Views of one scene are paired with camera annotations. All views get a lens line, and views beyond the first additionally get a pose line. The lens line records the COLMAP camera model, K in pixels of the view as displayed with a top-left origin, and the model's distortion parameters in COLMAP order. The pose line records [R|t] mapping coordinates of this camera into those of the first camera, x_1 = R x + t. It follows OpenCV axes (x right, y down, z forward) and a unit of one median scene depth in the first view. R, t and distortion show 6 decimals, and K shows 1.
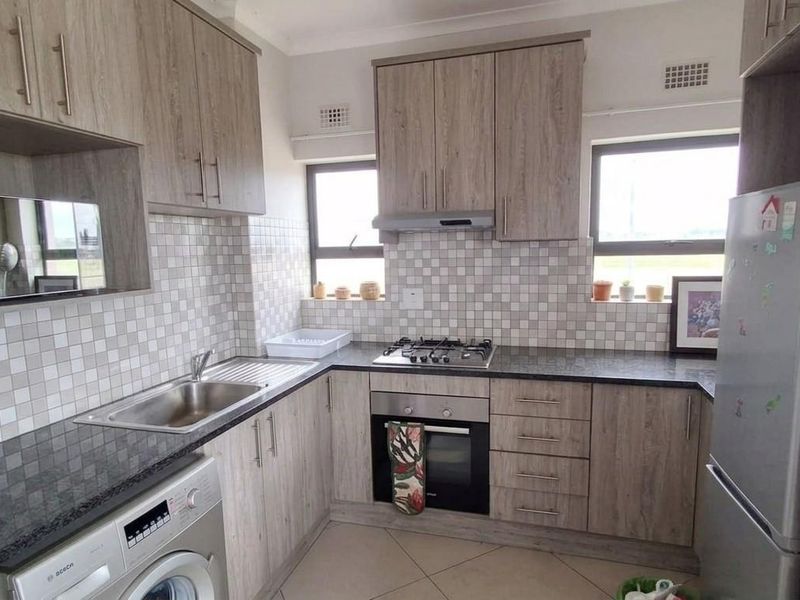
lens RADIAL K [[491.2, 0, 401.2], [0, 491.2, 311.3], [0, 0, 1]] dist [0.001180, 0.004499]
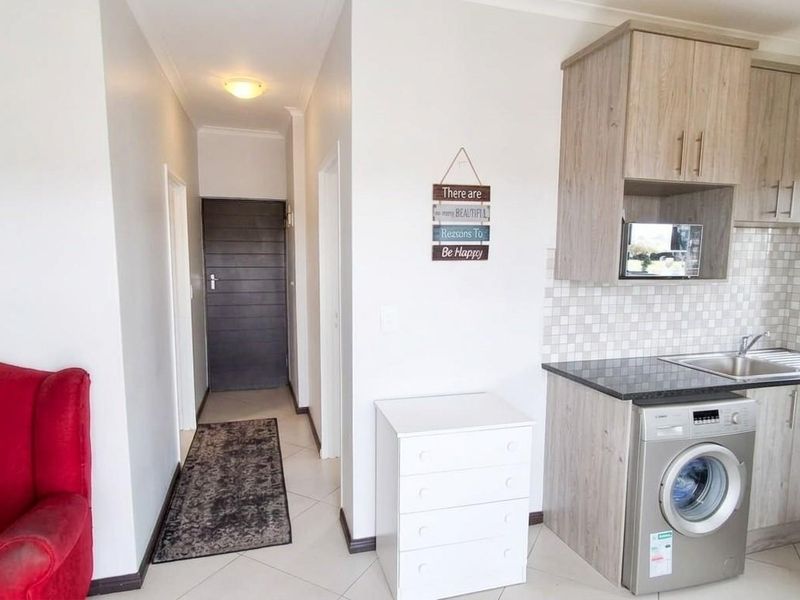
lens RADIAL K [[491.2, 0, 401.2], [0, 491.2, 311.3], [0, 0, 1]] dist [0.001180, 0.004499]
pose [[0.547390, 0.123292, -0.827746, 0.168444], [-0.129258, 0.989675, 0.061933, 0.070900], [0.826835, 0.073092, 0.557675, -0.536356]]
